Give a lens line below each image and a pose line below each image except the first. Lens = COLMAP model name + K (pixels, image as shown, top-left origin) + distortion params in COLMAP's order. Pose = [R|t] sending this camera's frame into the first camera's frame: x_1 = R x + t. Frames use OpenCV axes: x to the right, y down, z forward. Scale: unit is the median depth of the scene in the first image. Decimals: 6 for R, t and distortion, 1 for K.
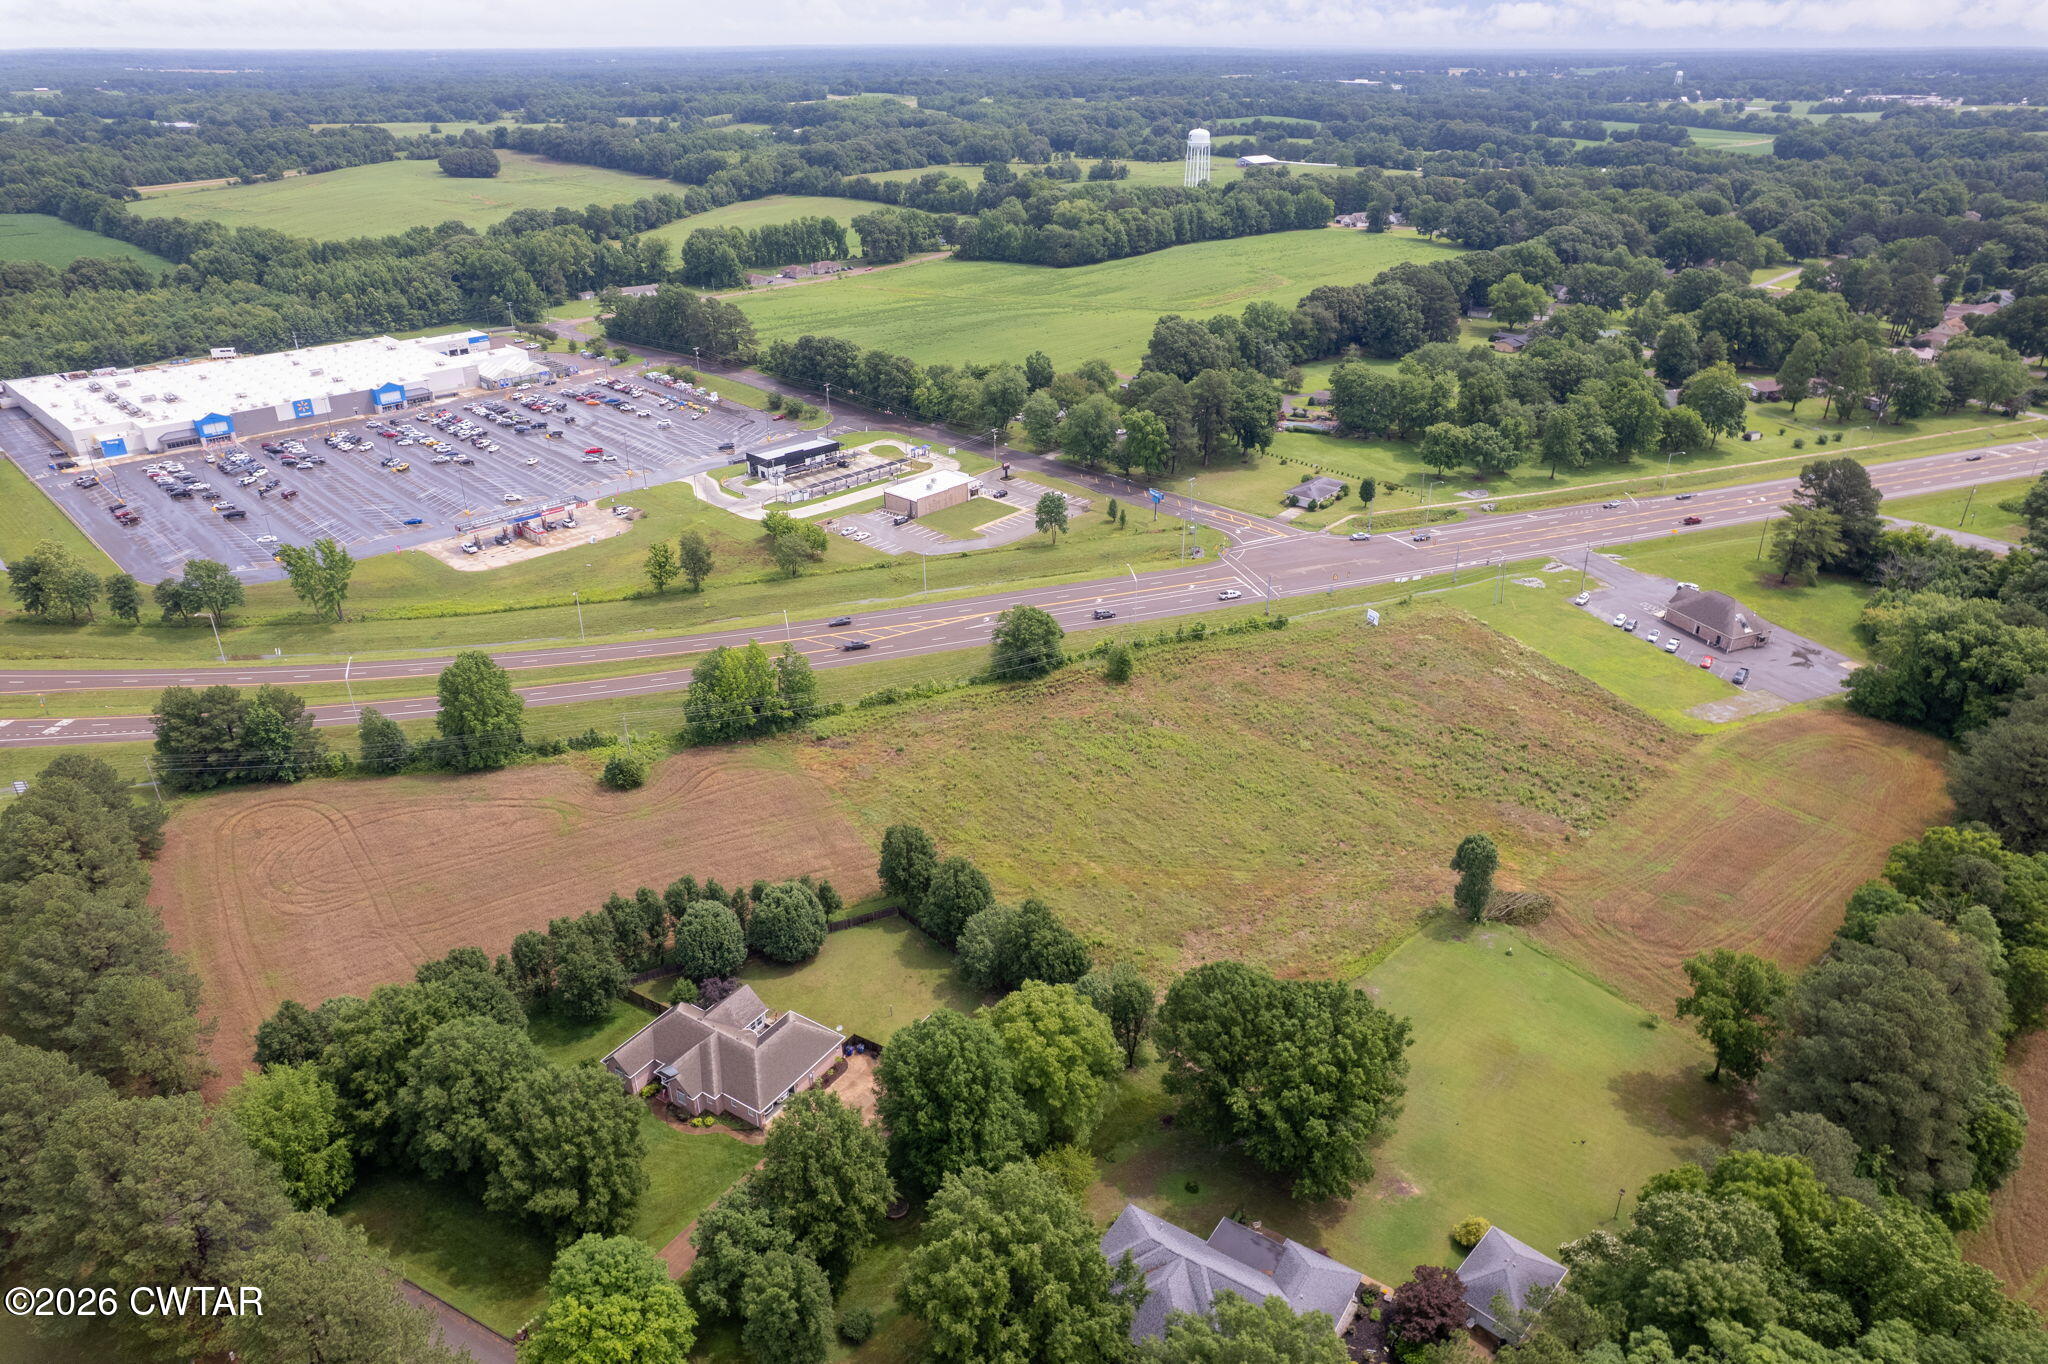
lens RADIAL K [[1320.5, 0, 1029.2], [0, 1320.5, 690.6], [0, 0, 1]] dist [-0.087945, 0.079933]
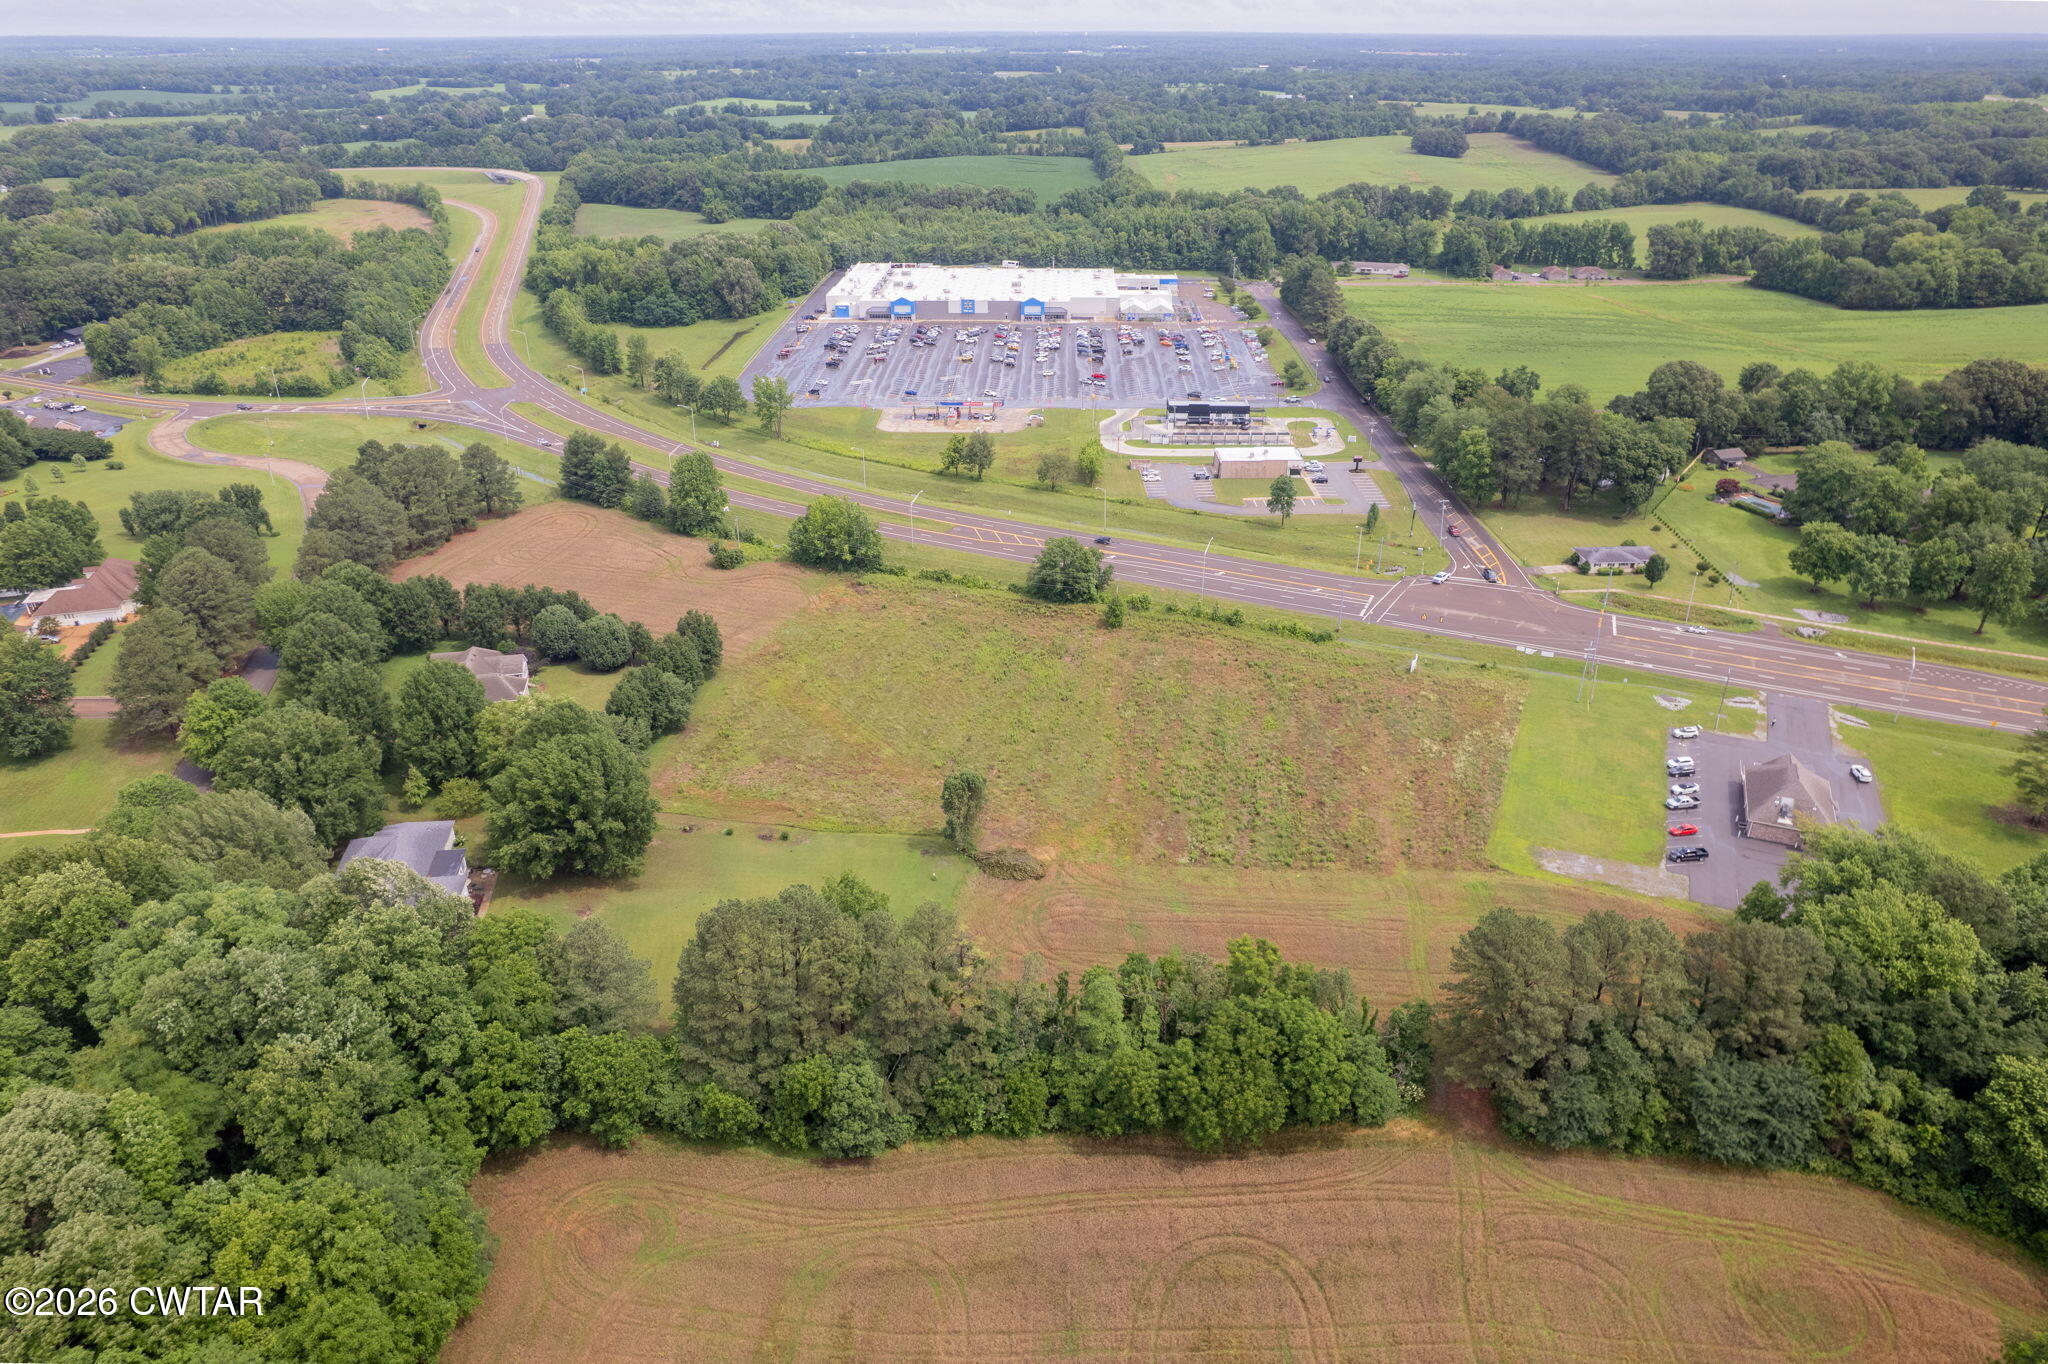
lens RADIAL K [[1344.1, 0, 1028.6], [0, 1344.1, 686.1], [0, 0, 1]] dist [-0.075448, 0.063663]
pose [[0.690729, 0.322107, -0.647410, 0.508010], [-0.323549, 0.938357, 0.121664, -0.049855], [0.646691, 0.125432, 0.752368, 0.095491]]
